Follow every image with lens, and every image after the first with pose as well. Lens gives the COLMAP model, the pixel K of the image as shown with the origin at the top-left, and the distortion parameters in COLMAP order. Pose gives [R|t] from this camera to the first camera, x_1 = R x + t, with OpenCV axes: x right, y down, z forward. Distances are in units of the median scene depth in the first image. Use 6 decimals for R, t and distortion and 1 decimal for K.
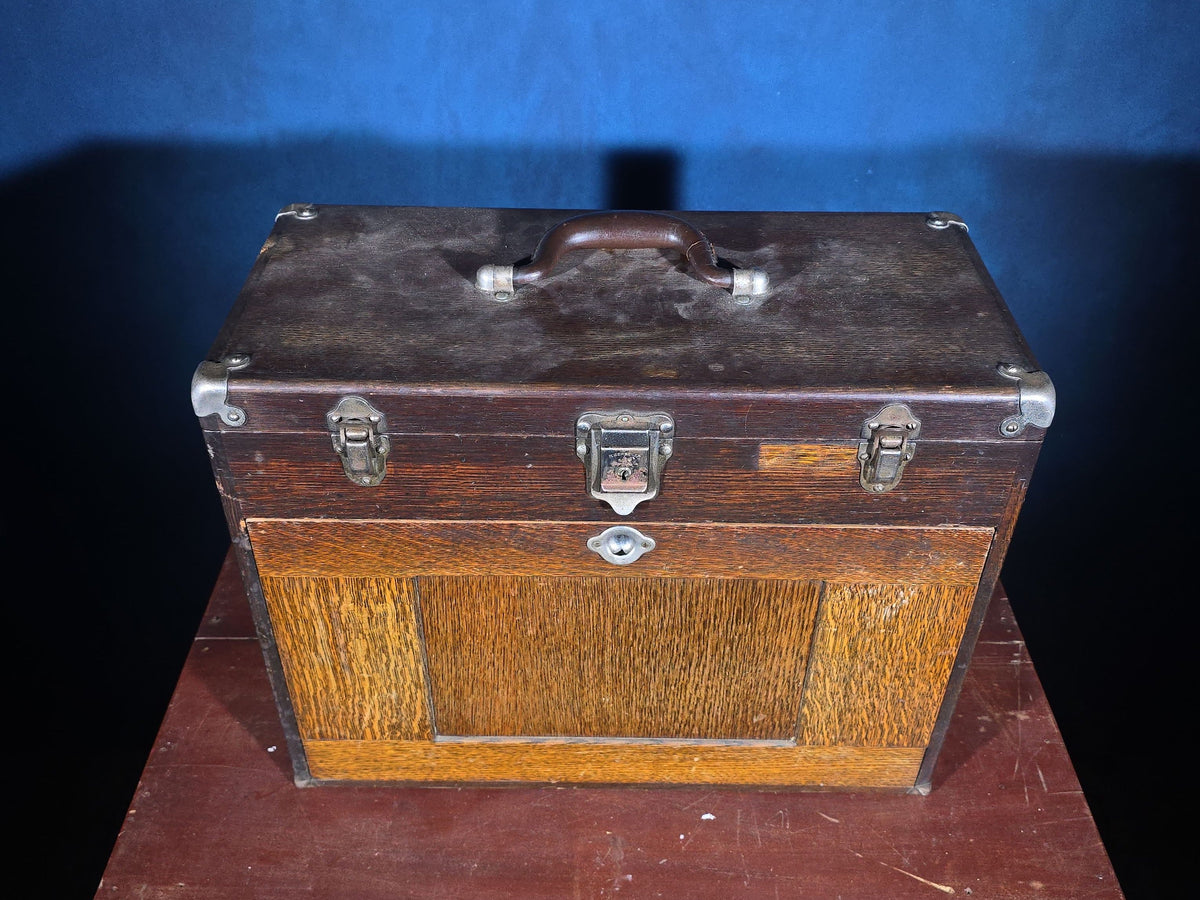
lens RADIAL K [[1097.4, 0, 606.0], [0, 1097.4, 456.6], [0, 0, 1]] dist [0.043562, 0.000000]
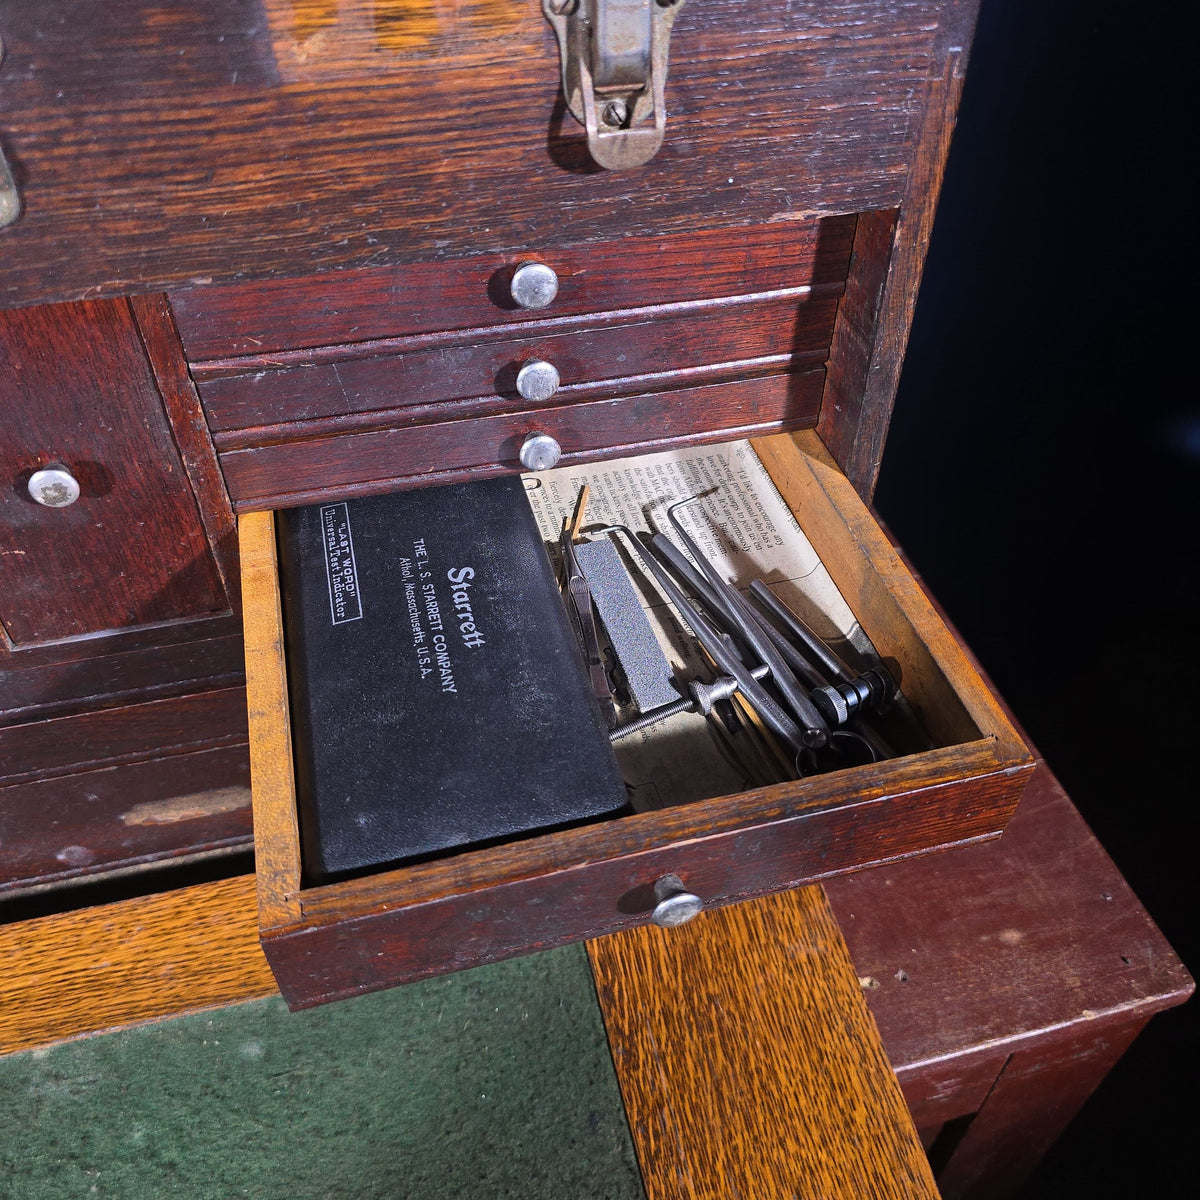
lens RADIAL K [[1116.0, 0, 601.5], [0, 1116.0, 604.9], [0, 0, 1]] dist [0.009320, 0.000000]
pose [[0.968811, -0.178544, 0.171835, 0.127359], [0.161897, 0.981037, 0.106563, 0.135268], [-0.187603, -0.075420, 0.979345, 0.531273]]
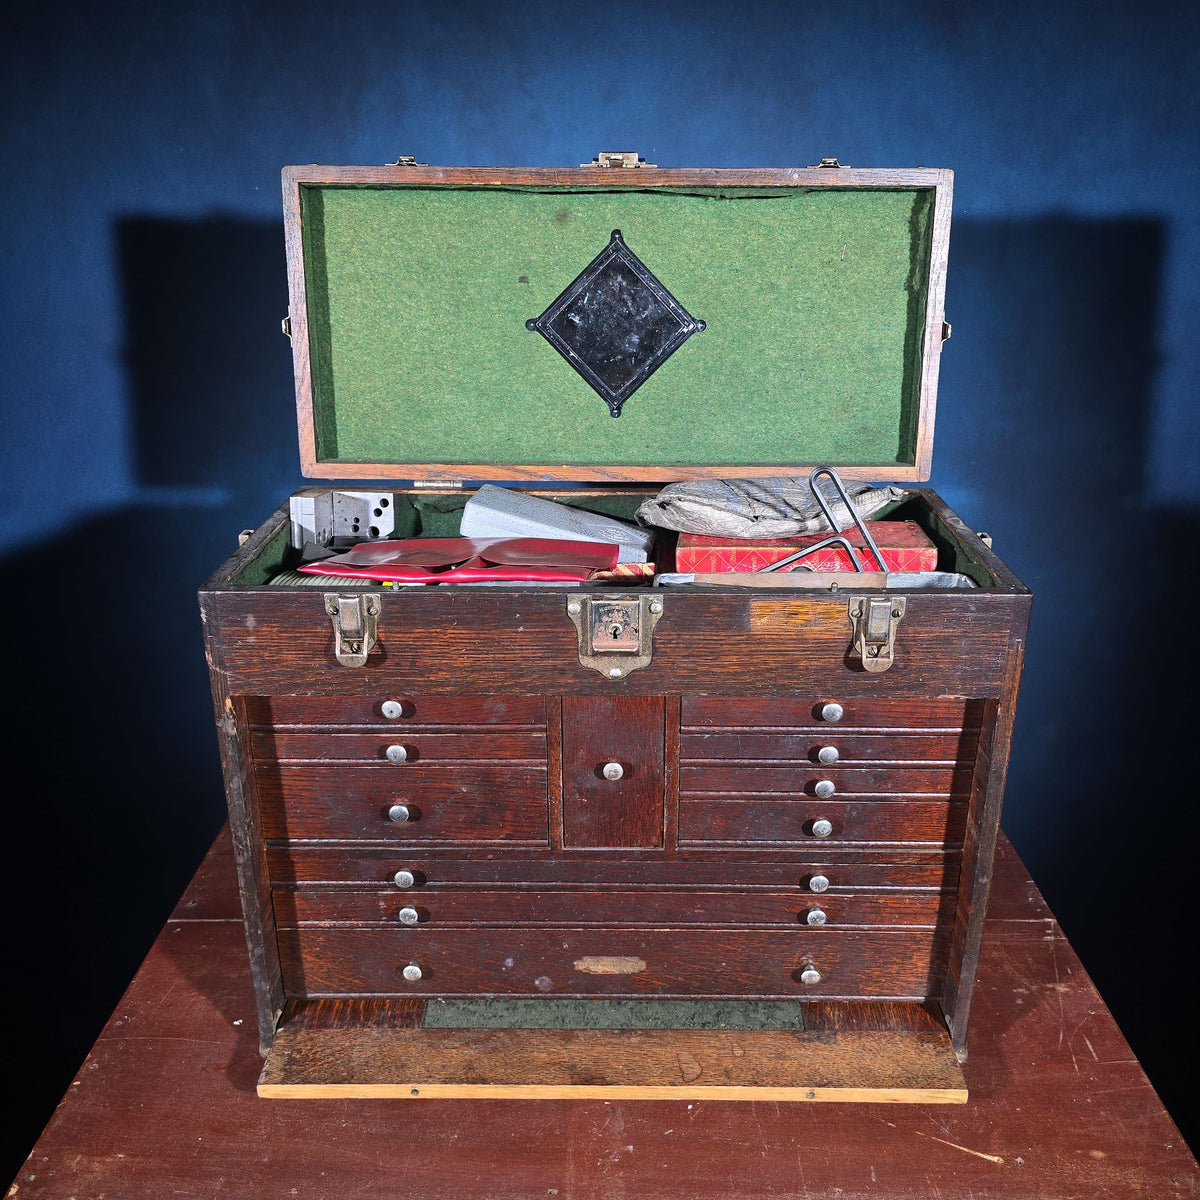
lens RADIAL K [[1098.8, 0, 608.6], [0, 1098.8, 607.3], [0, 0, 1]] dist [0.033184, 0.000000]
pose [[0.999917, -0.009431, -0.008826, 0.016627], [0.006406, 0.955439, -0.295121, 0.246565], [0.011216, 0.295039, 0.955419, 0.036154]]
